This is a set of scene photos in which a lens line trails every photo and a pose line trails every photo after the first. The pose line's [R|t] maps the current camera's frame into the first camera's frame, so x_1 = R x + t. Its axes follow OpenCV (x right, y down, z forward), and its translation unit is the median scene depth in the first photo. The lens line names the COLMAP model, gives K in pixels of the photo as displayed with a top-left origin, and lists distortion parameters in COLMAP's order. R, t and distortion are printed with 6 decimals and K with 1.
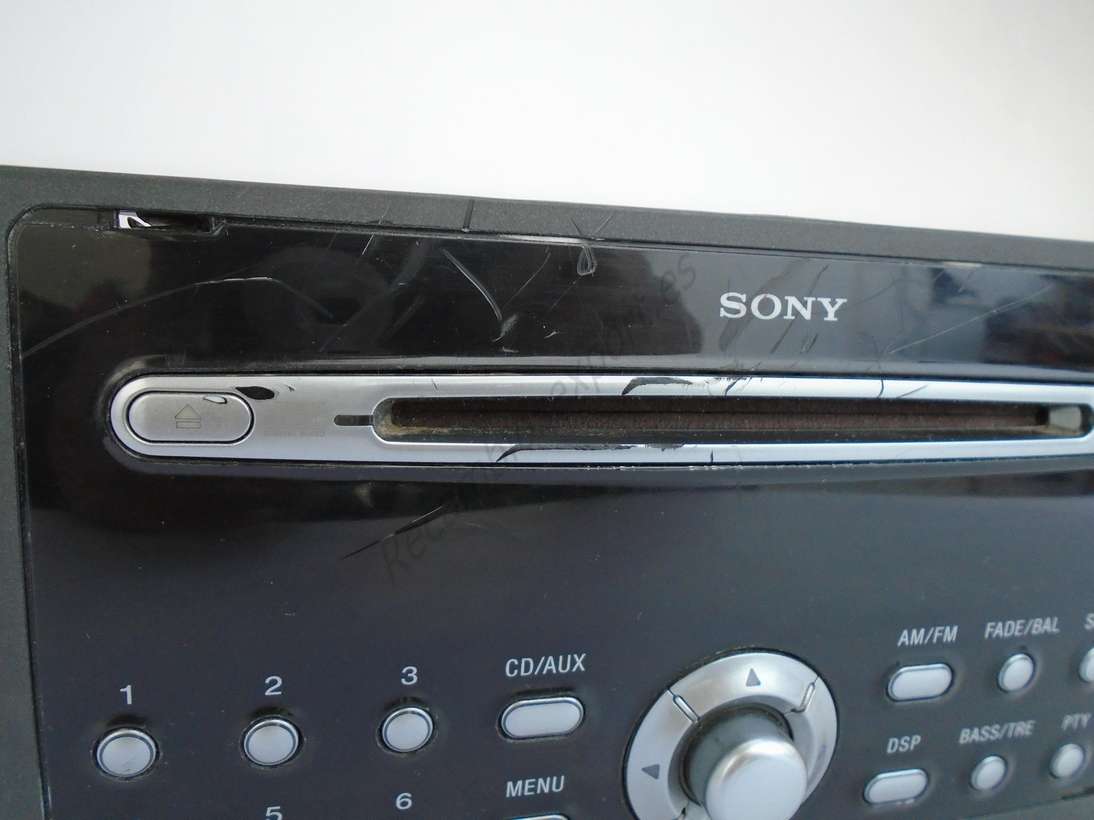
lens RADIAL K [[894.9, 0, 547.0], [0, 894.9, 410.0], [0, 0, 1]] dist [0.008479, -0.004464]
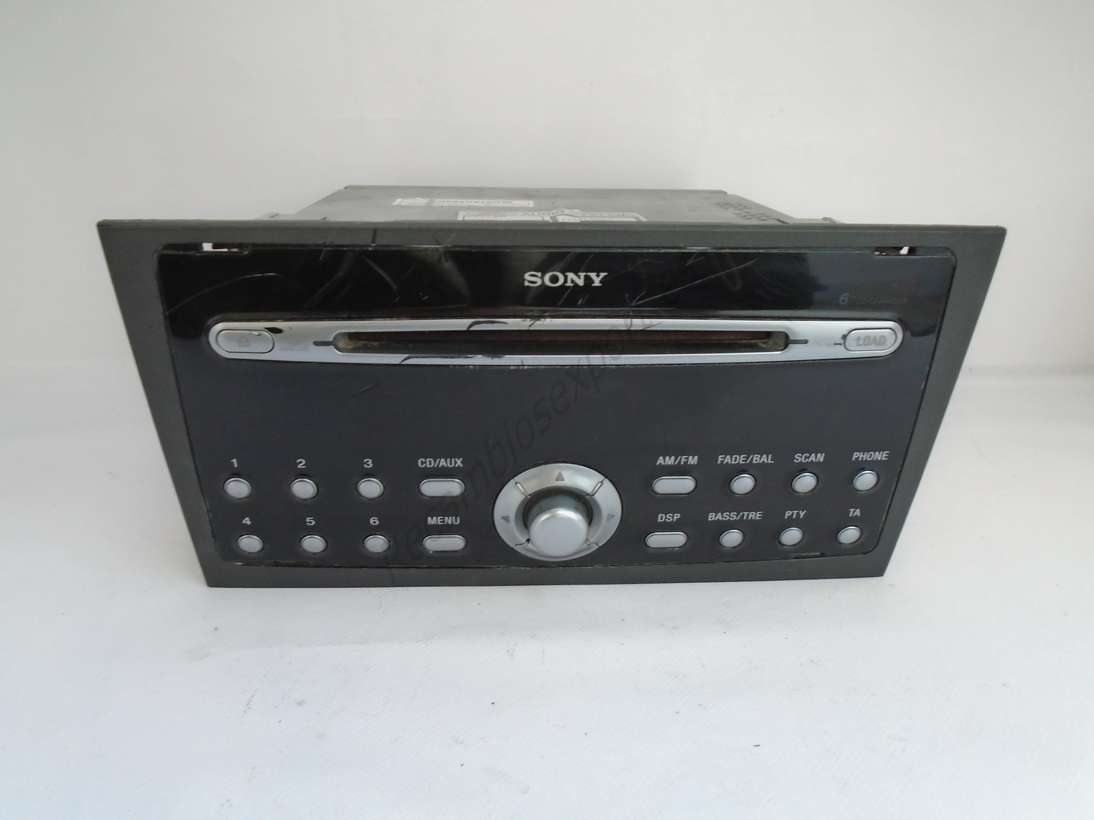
lens RADIAL K [[832.2, 0, 547.0], [0, 832.2, 410.0], [0, 0, 1]] dist [0.006780, 0.001138]
pose [[0.975998, 0.069229, -0.206481, 0.577138], [-0.009134, 0.960306, 0.278798, -0.318611], [0.217586, -0.270220, 0.937890, -0.583045]]
